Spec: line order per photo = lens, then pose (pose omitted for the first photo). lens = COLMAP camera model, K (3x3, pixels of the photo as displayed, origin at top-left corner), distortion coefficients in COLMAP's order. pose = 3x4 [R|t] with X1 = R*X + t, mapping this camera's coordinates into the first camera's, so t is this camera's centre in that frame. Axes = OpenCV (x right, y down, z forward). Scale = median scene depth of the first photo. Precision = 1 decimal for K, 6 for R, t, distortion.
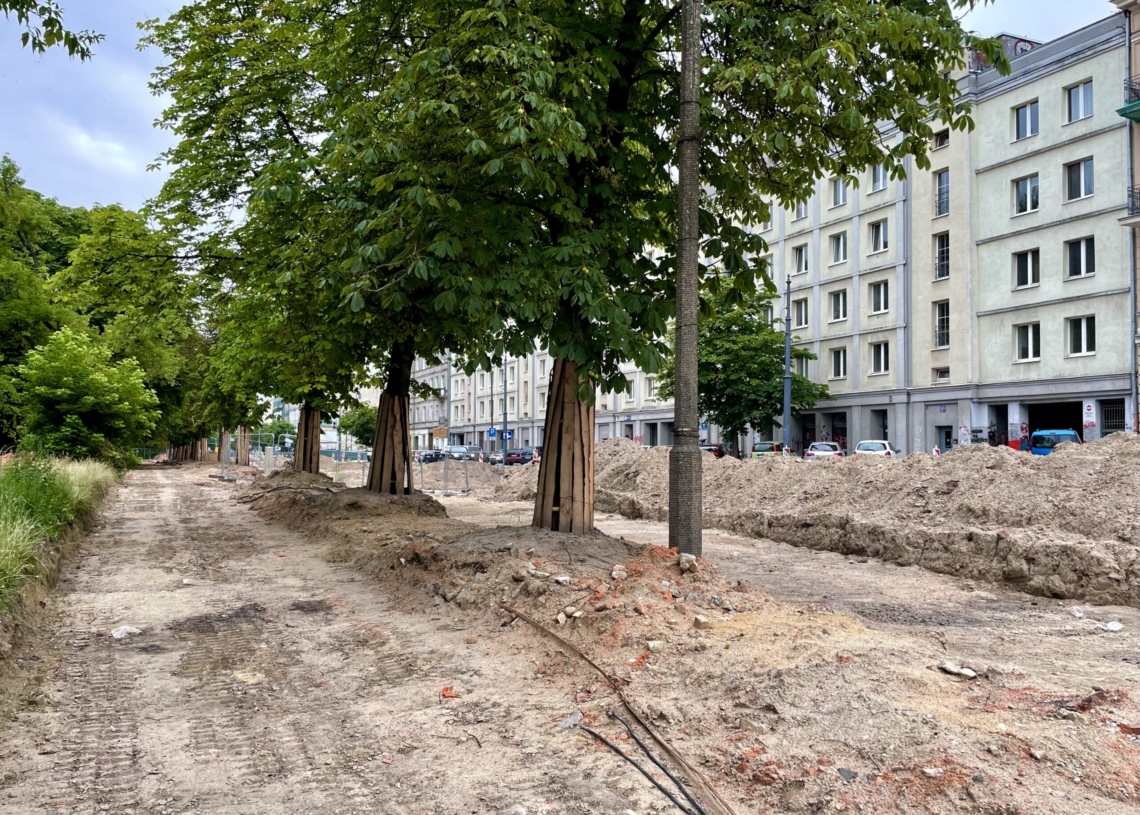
lens RADIAL K [[857.0, 0, 574.3], [0, 857.0, 390.5], [0, 0, 1]] dist [0.098305, -0.120512]
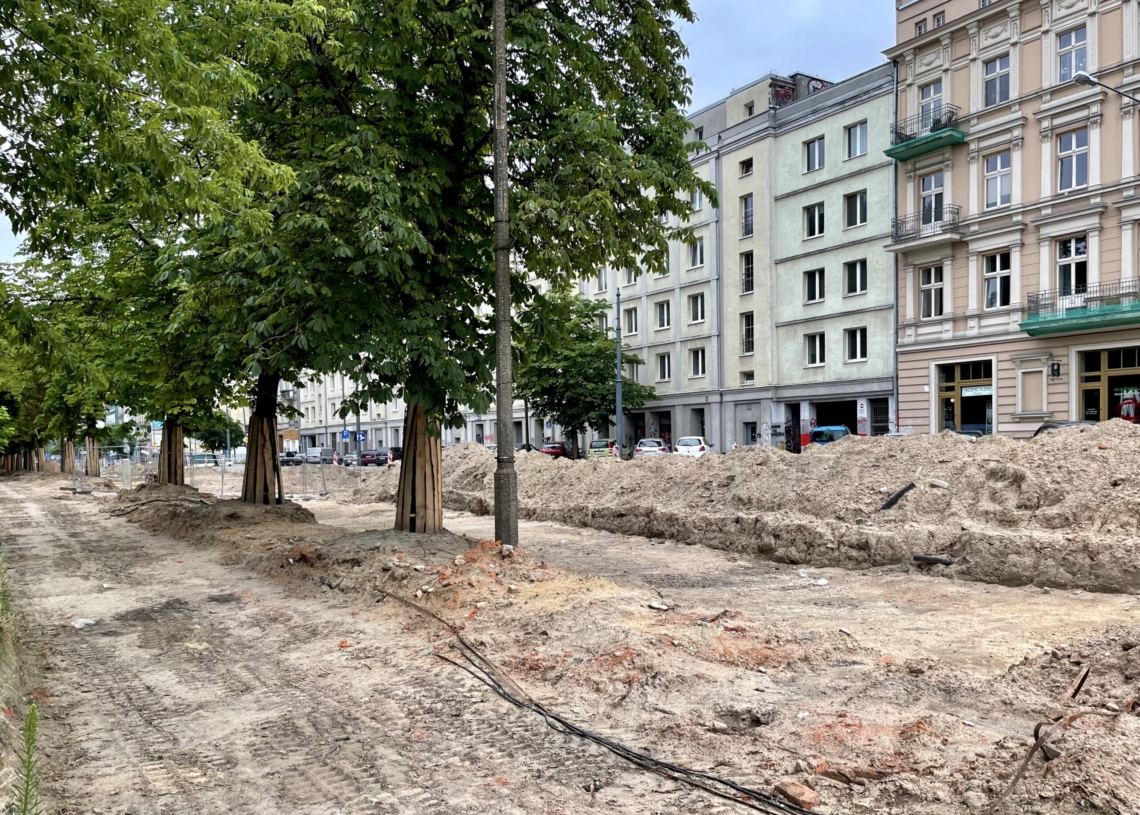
lens RADIAL K [[883.4, 0, 539.4], [0, 883.4, 438.0], [0, 0, 1]] dist [0.165255, -0.291301]
pose [[0.991776, -0.030216, 0.124372, 0.002989], [0.021743, 0.997385, 0.068923, -0.039586], [-0.126129, -0.065652, 0.989839, -0.203553]]
